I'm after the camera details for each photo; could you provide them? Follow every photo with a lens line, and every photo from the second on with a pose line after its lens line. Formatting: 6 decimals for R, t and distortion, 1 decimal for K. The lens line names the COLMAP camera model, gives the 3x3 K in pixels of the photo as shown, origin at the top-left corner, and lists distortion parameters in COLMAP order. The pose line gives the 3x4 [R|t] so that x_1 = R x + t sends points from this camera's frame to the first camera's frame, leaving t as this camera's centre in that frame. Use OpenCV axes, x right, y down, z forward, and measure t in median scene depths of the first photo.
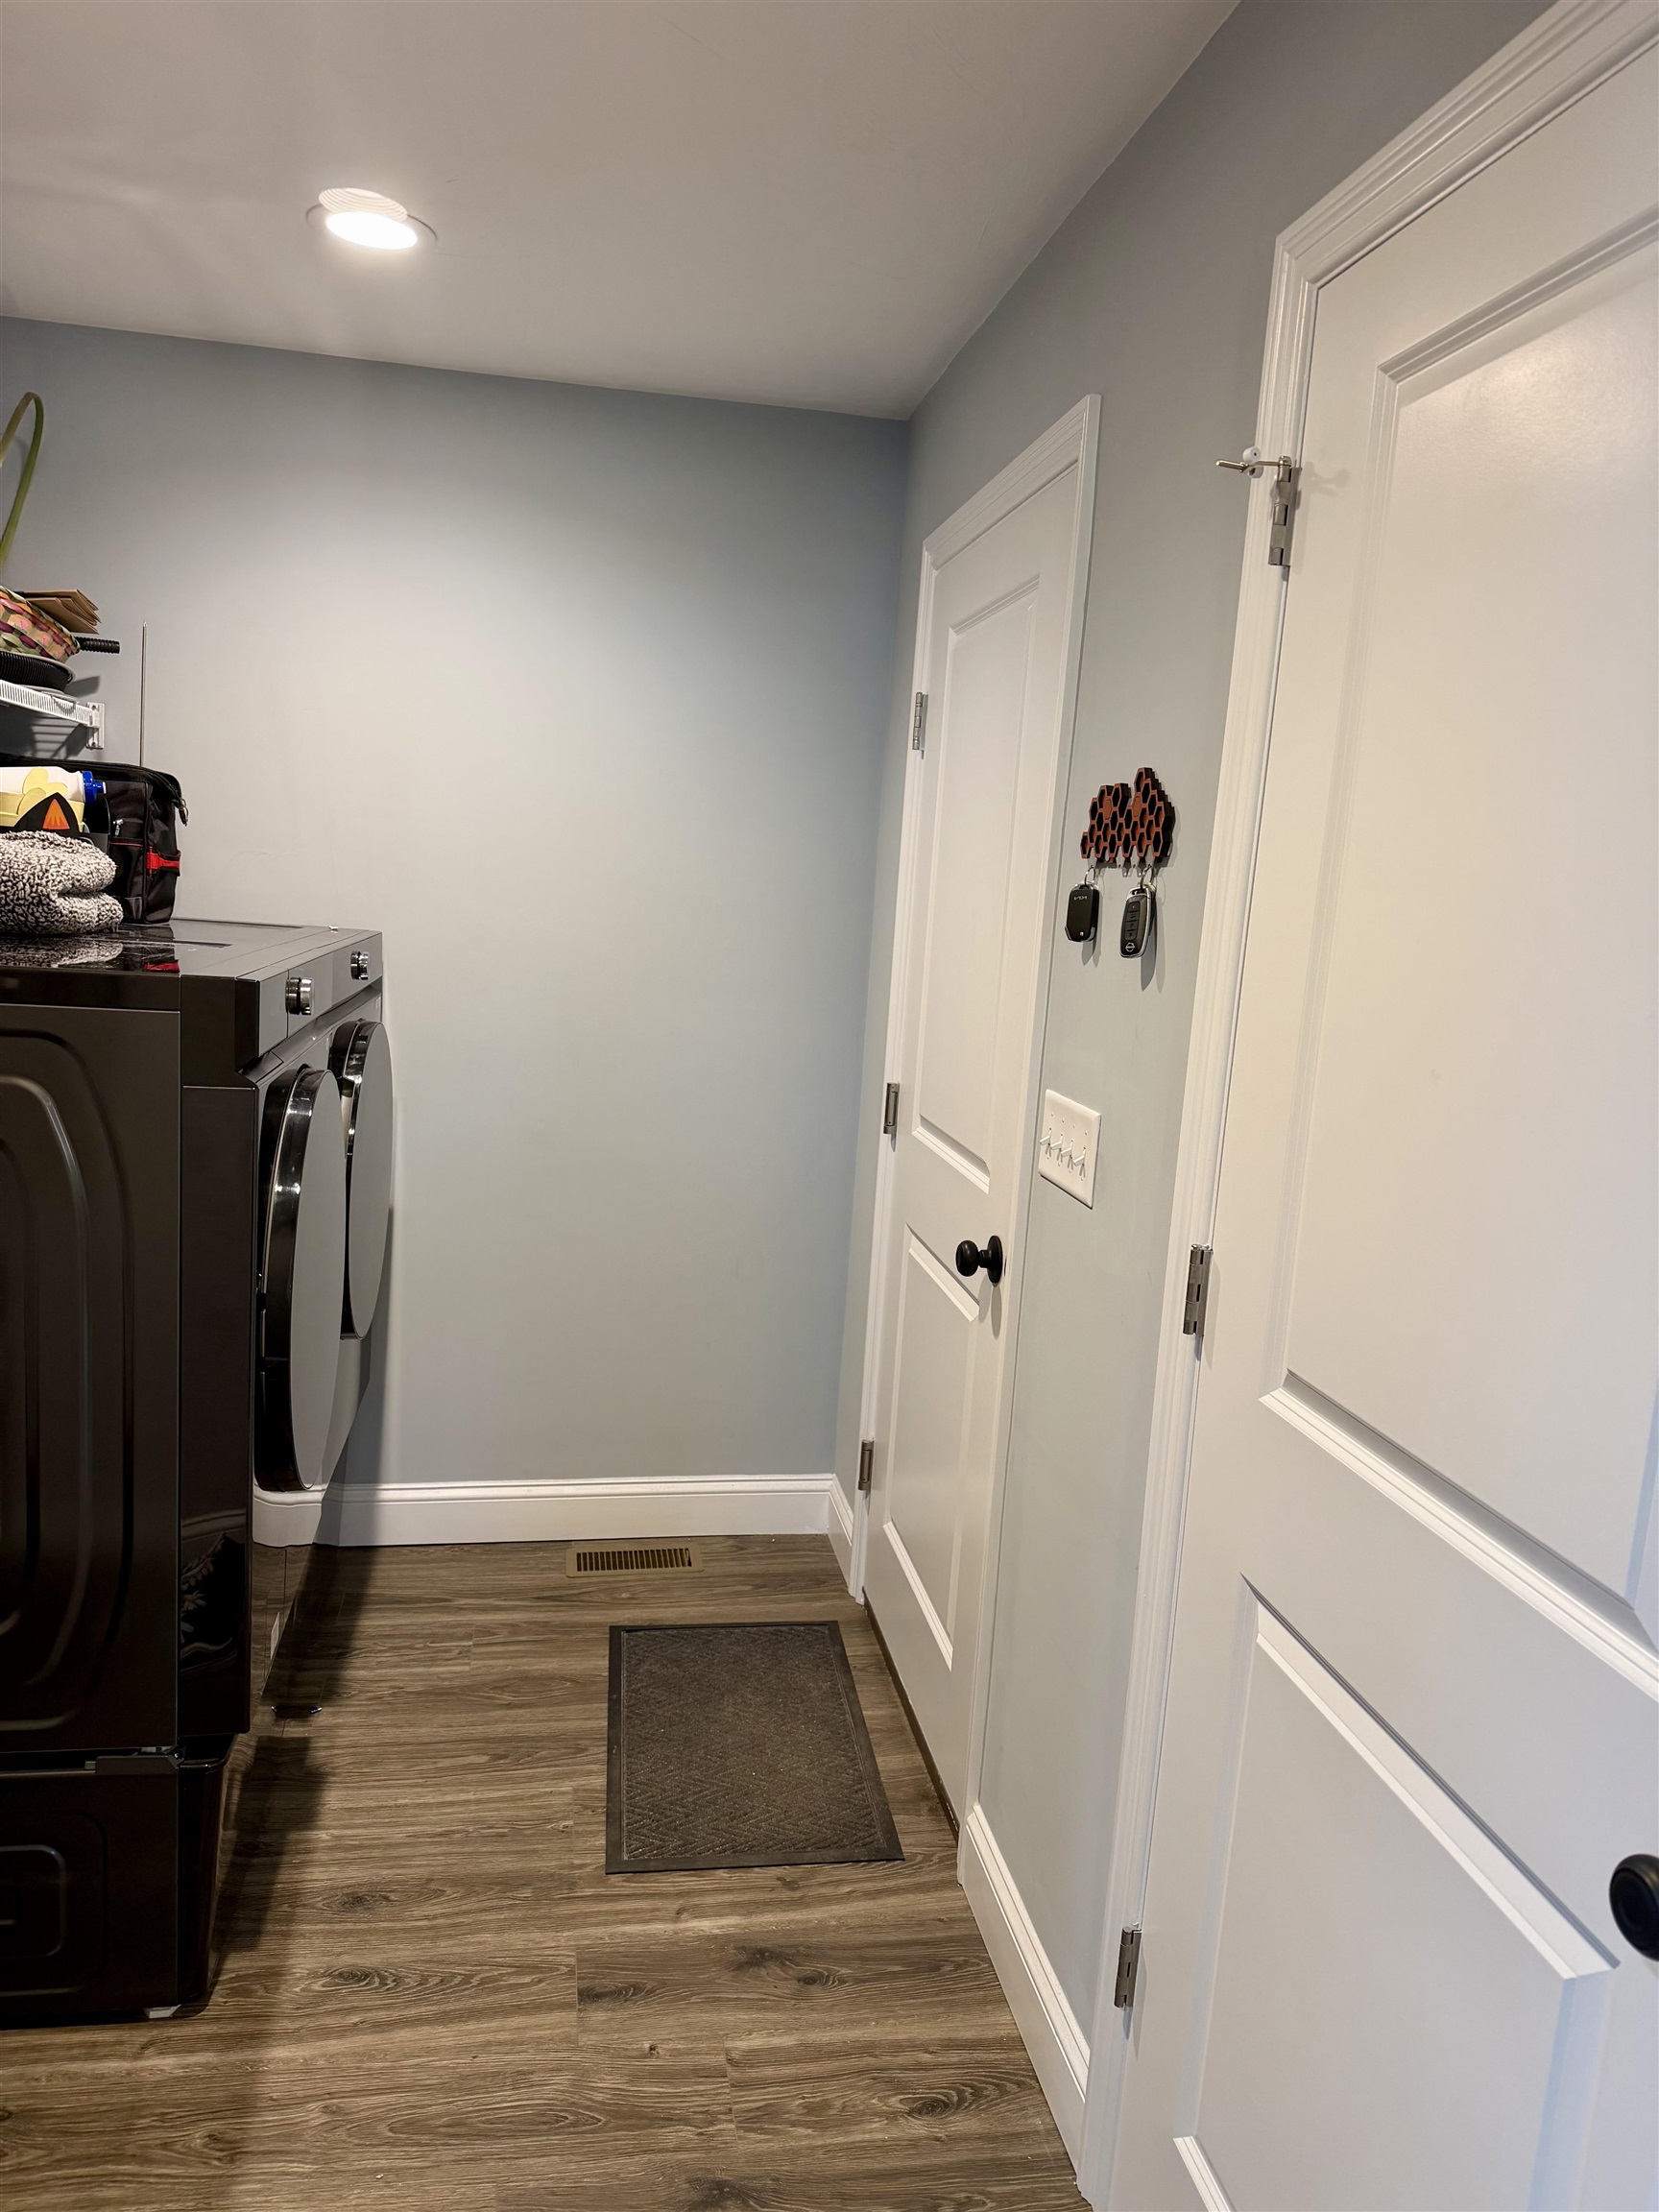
lens RADIAL K [[1572.9, 0, 835.0], [0, 1572.9, 1096.0], [0, 0, 1]] dist [0.017961, -0.010513]
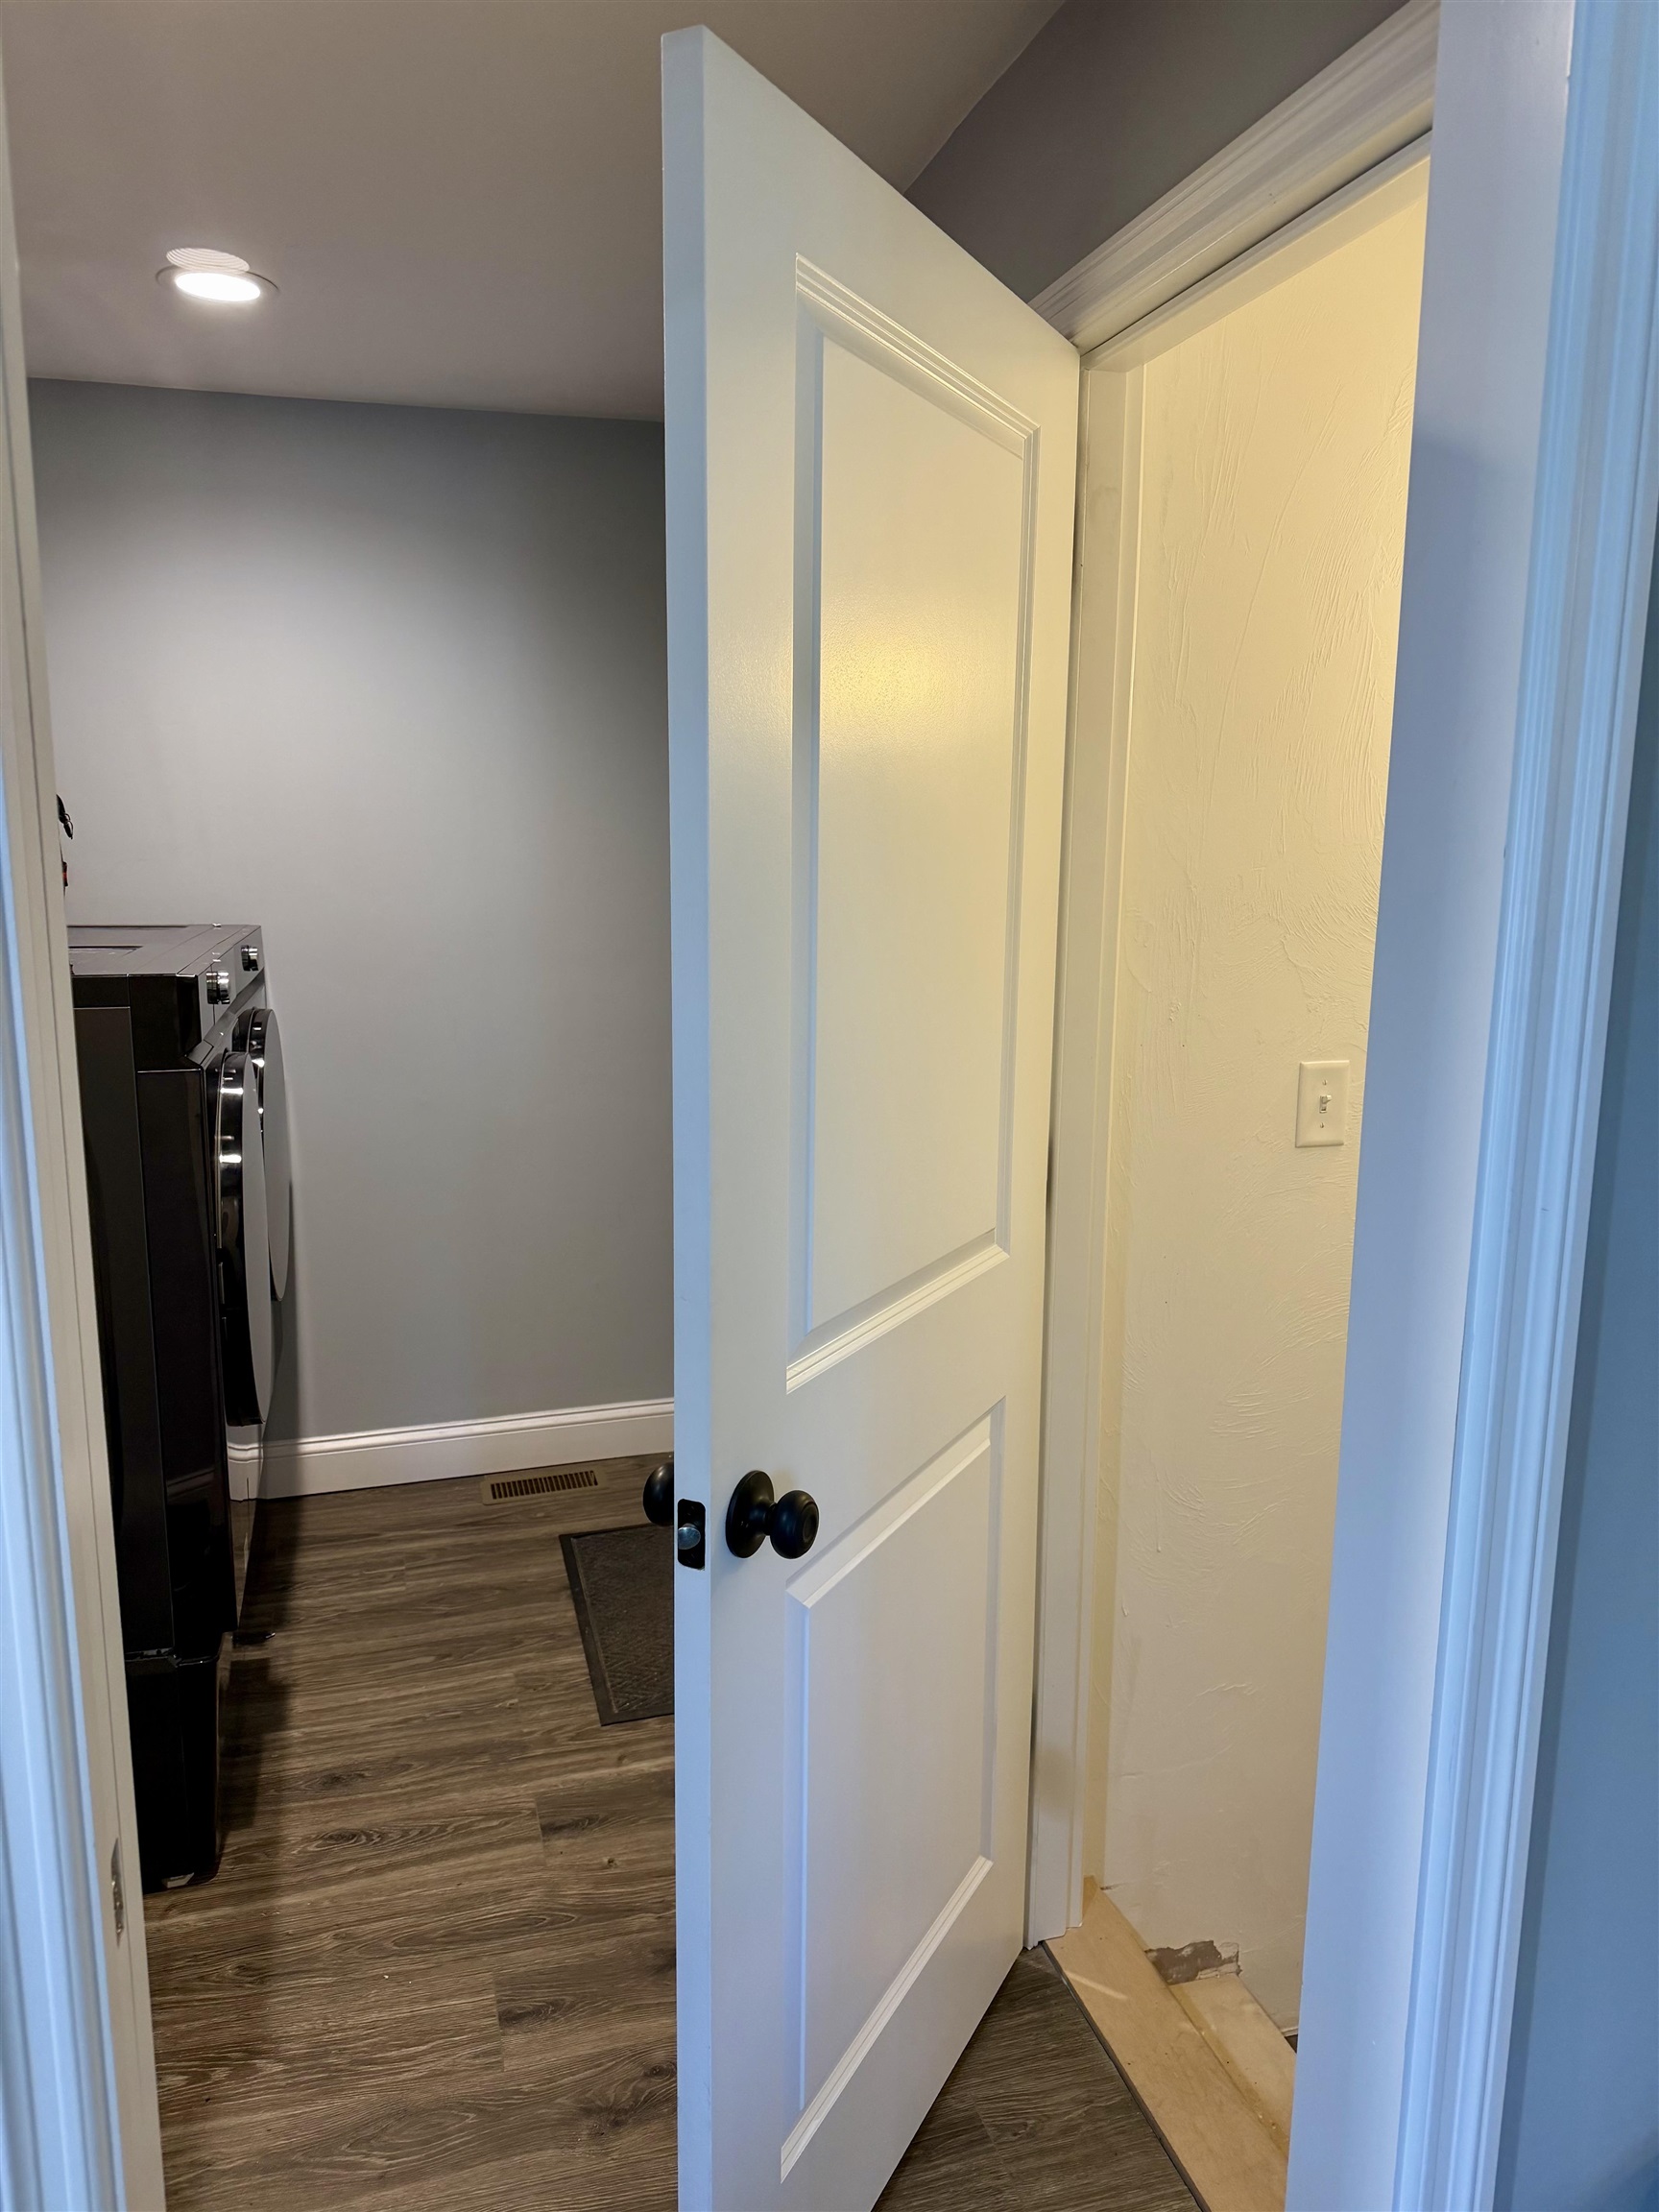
lens RADIAL K [[1572.9, 0, 819.3], [0, 1572.9, 1116.3], [0, 0, 1]] dist [0.017961, -0.010513]
pose [[0.993208, -0.078525, 0.085859, -0.016438], [0.075147, 0.996292, 0.041895, 0.011784], [-0.088830, -0.035158, 0.995426, -0.142887]]
